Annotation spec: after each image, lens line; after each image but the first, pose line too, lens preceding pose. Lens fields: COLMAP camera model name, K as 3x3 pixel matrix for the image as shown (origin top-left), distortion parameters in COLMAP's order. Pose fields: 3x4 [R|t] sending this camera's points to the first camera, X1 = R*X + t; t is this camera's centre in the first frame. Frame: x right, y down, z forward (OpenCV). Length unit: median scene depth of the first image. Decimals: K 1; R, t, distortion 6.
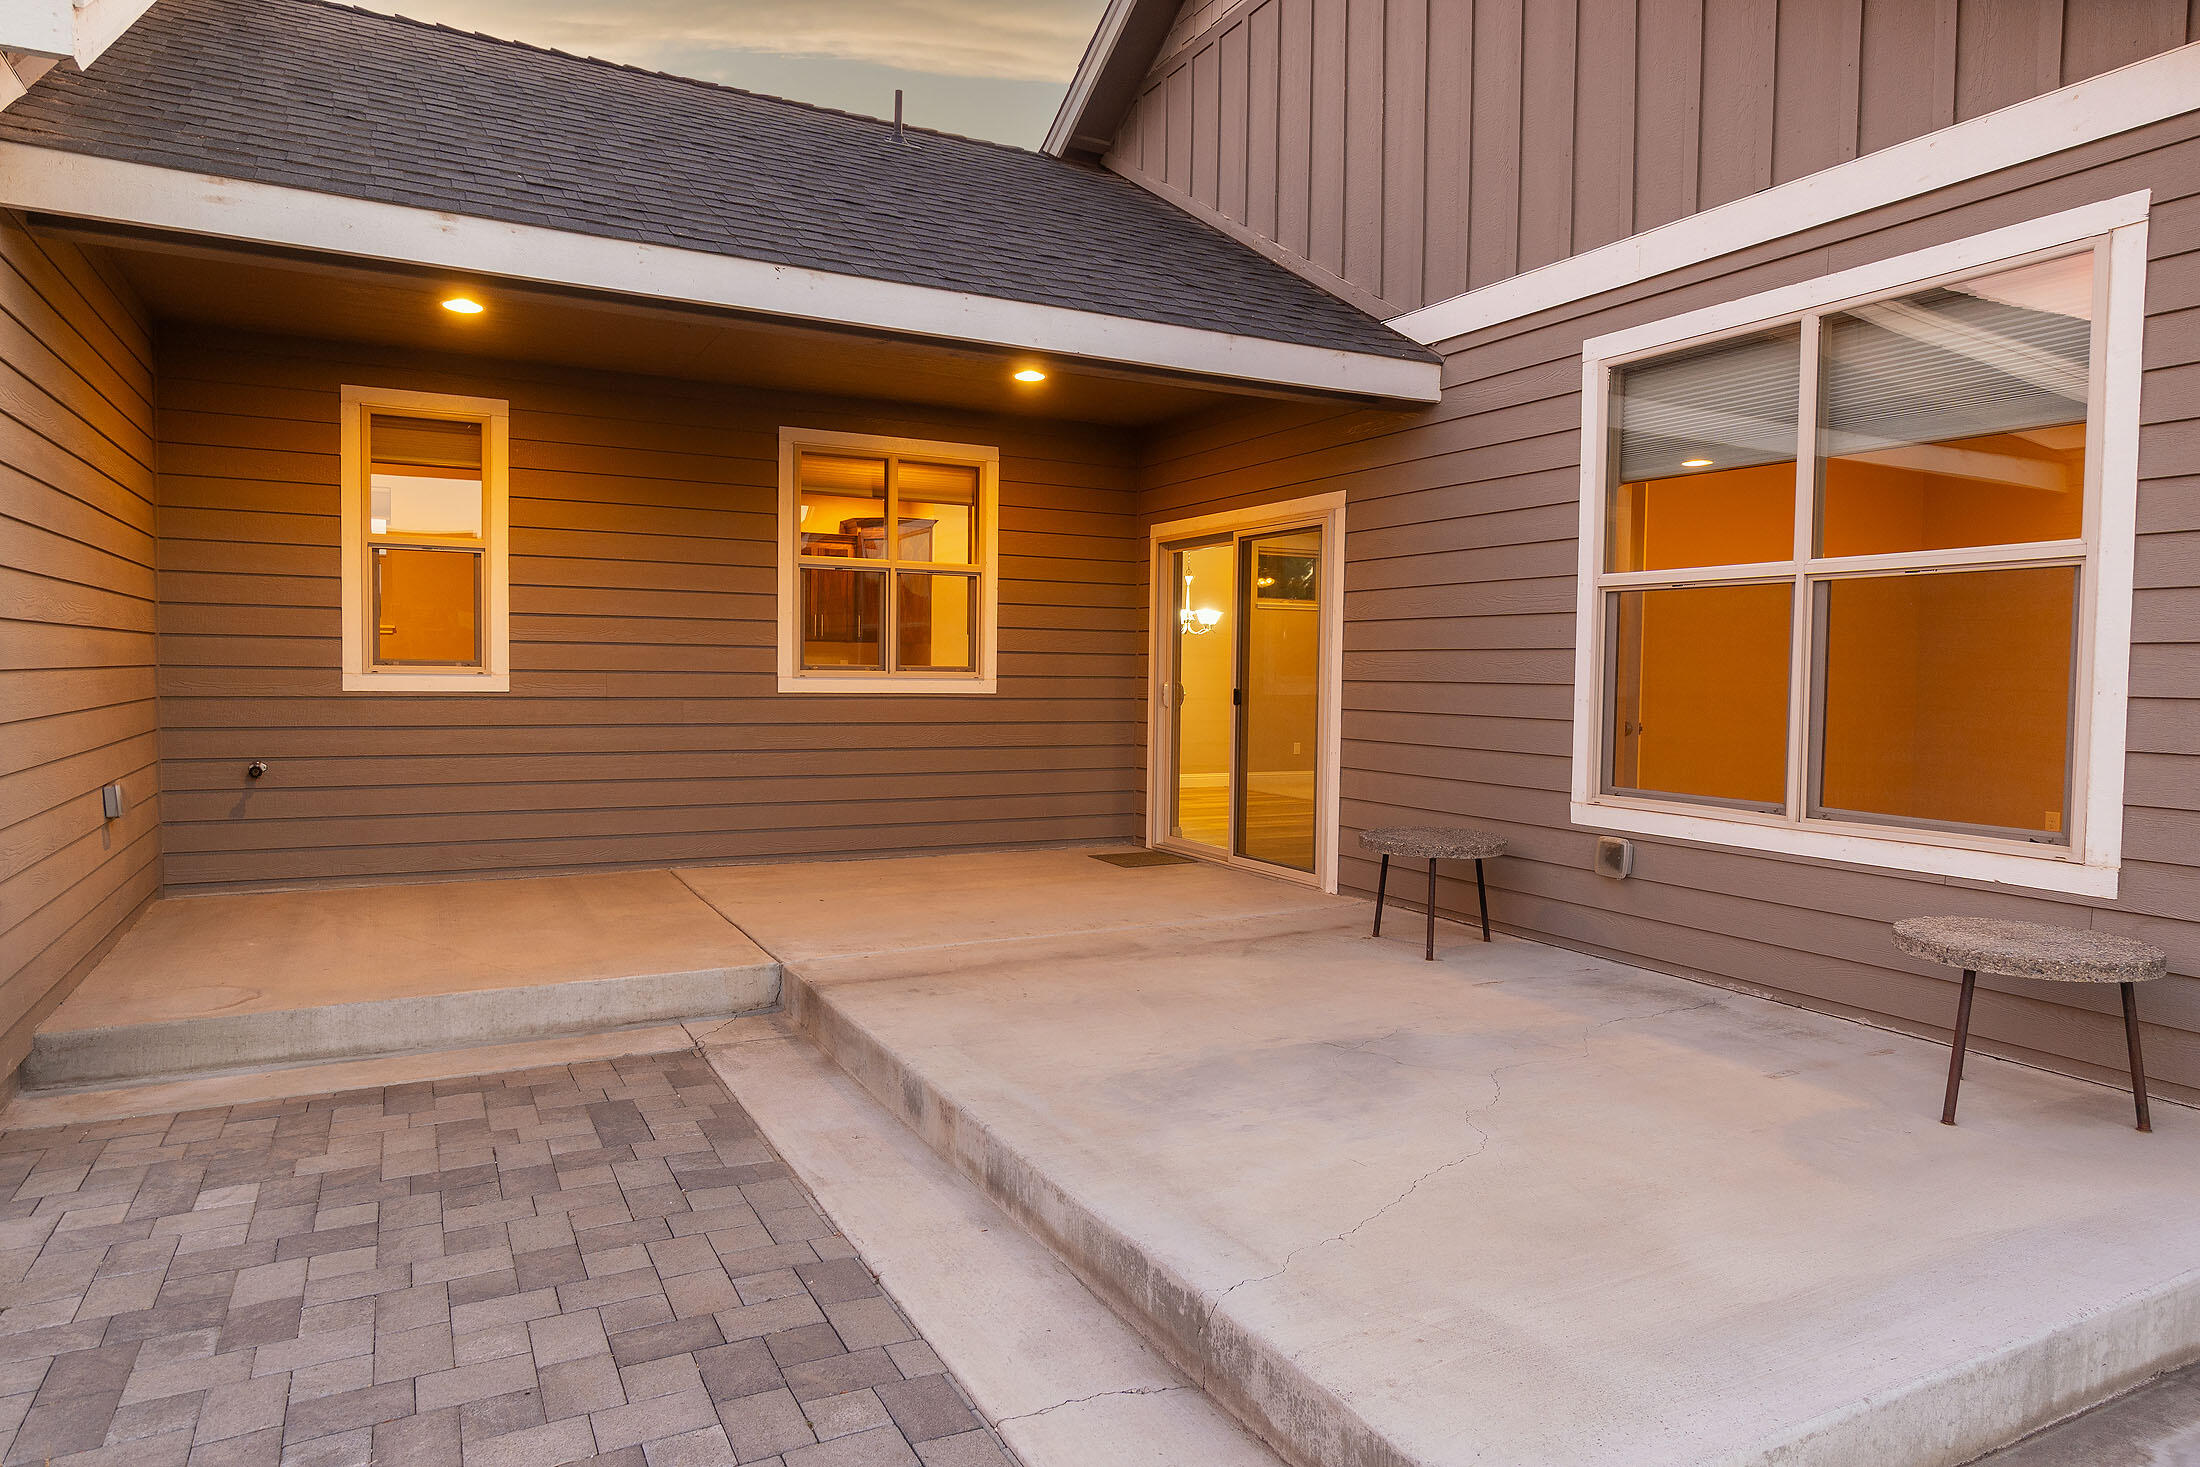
lens RADIAL K [[1340.3, 0, 1105.6], [0, 1340.3, 731.9], [0, 0, 1]] dist [-0.003317, -0.000728]
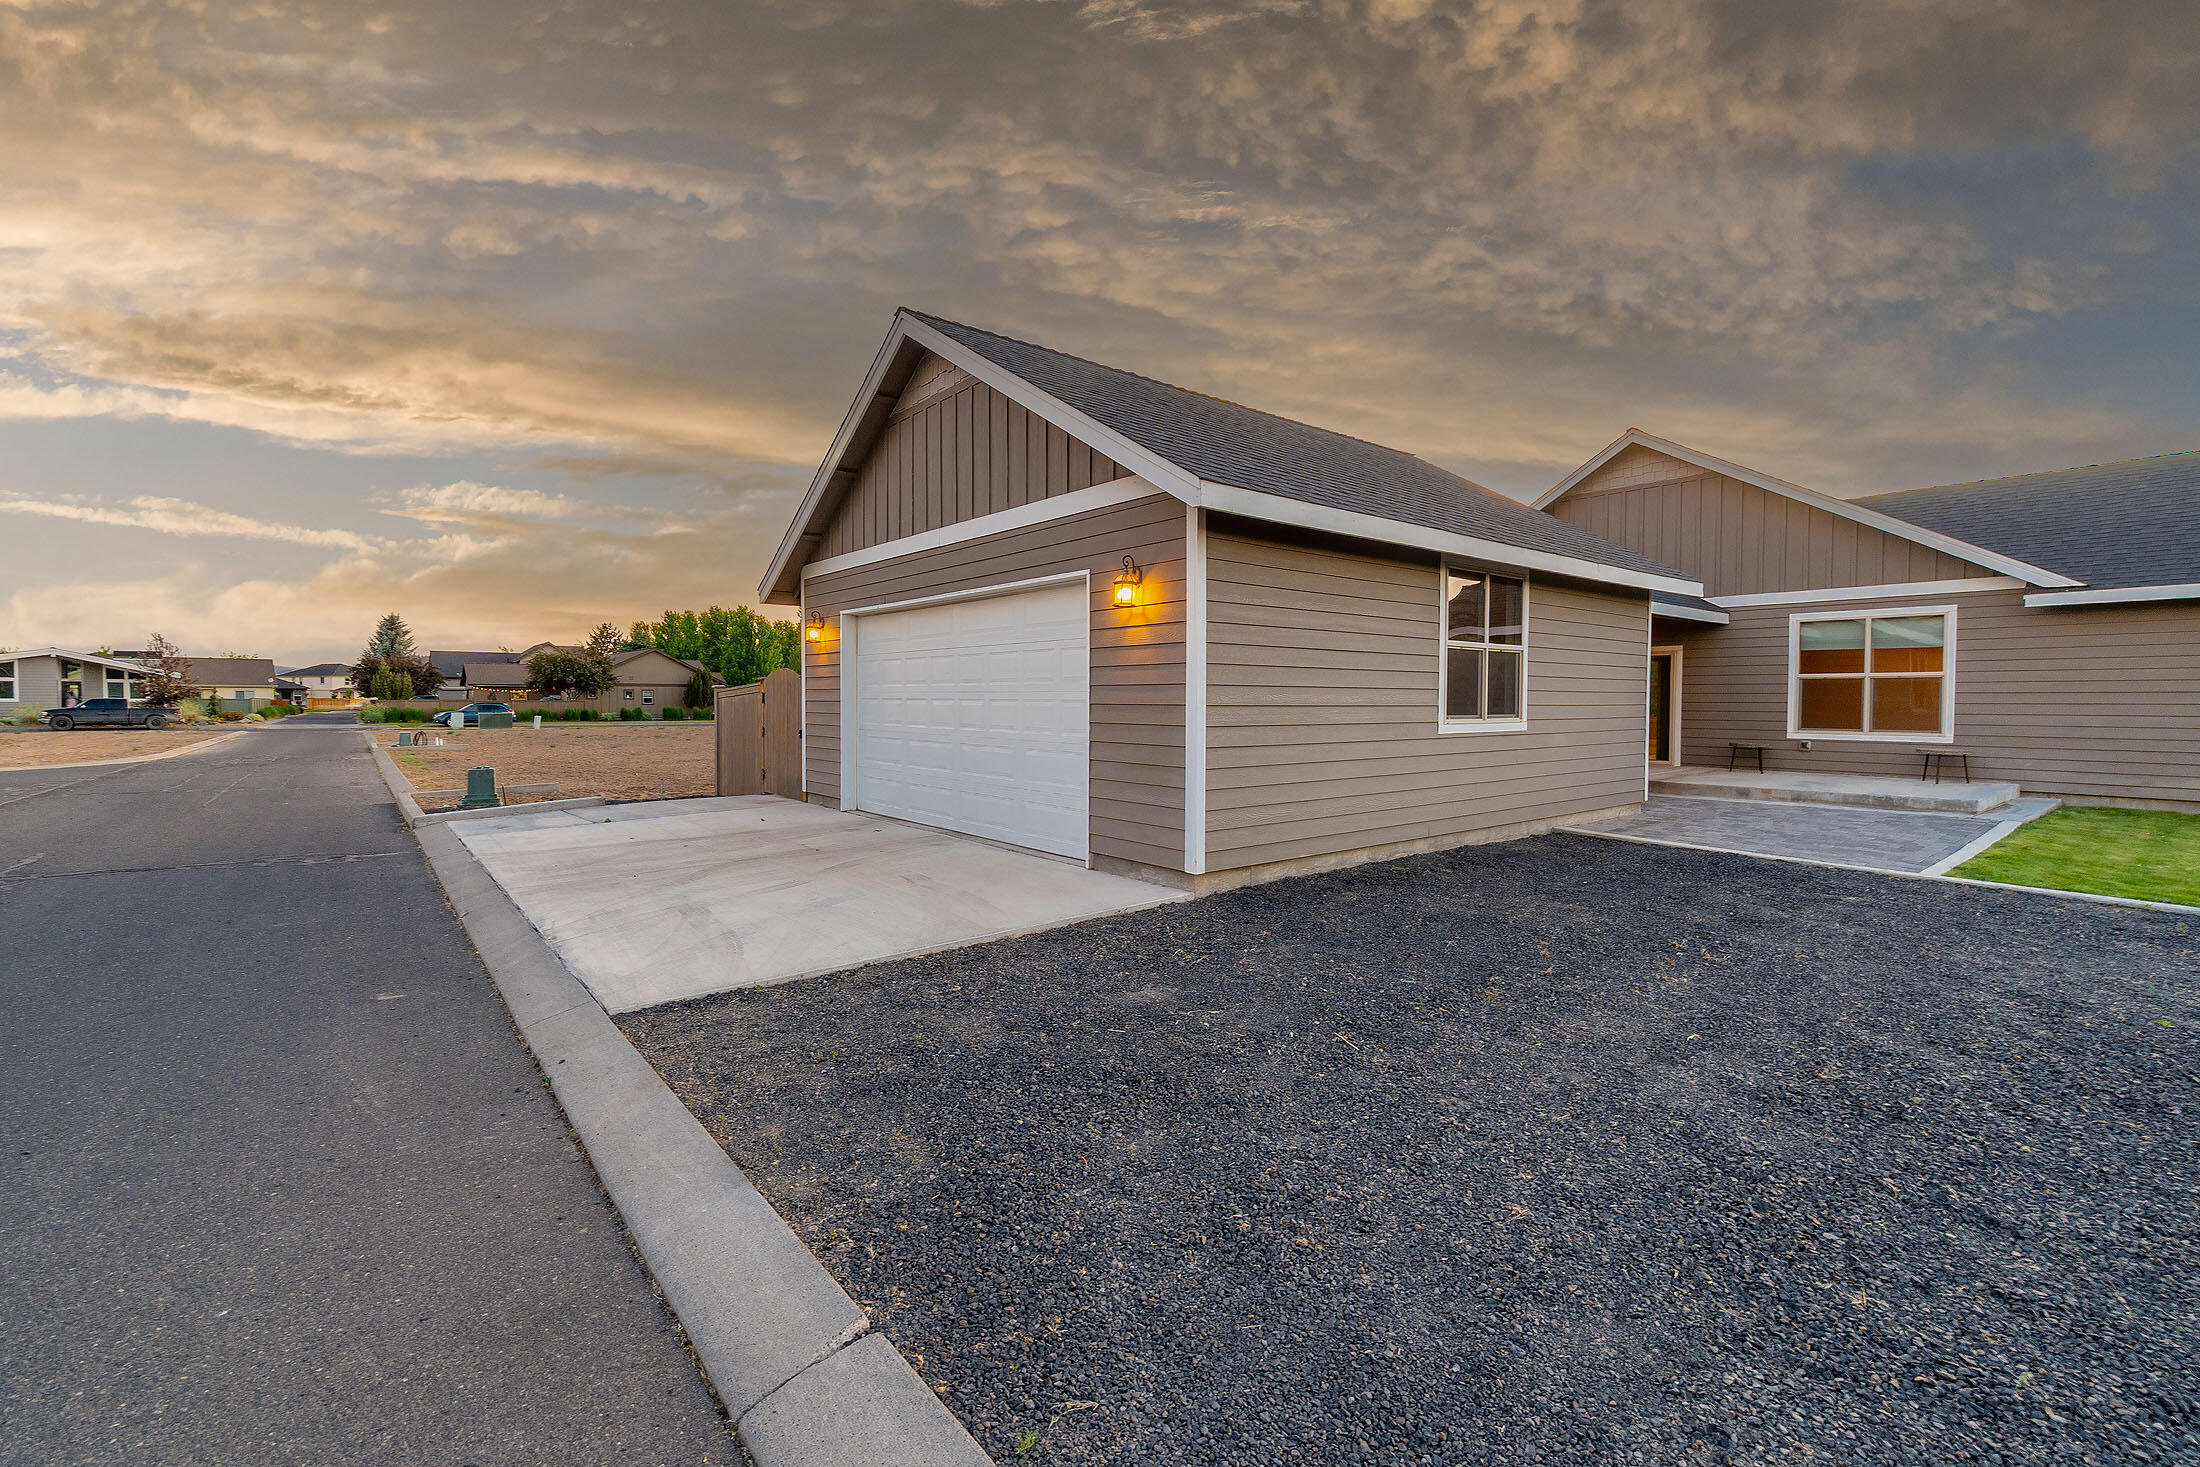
lens RADIAL K [[928.4, 0, 1104.5], [0, 928.4, 726.6], [0, 0, 1]] dist [-0.000134, 0.000570]
pose [[0.982034, -0.016255, 0.188003, -2.155323], [0.018469, 0.999779, -0.010031, 0.026229], [-0.187798, 0.013323, 0.982117, -1.301345]]
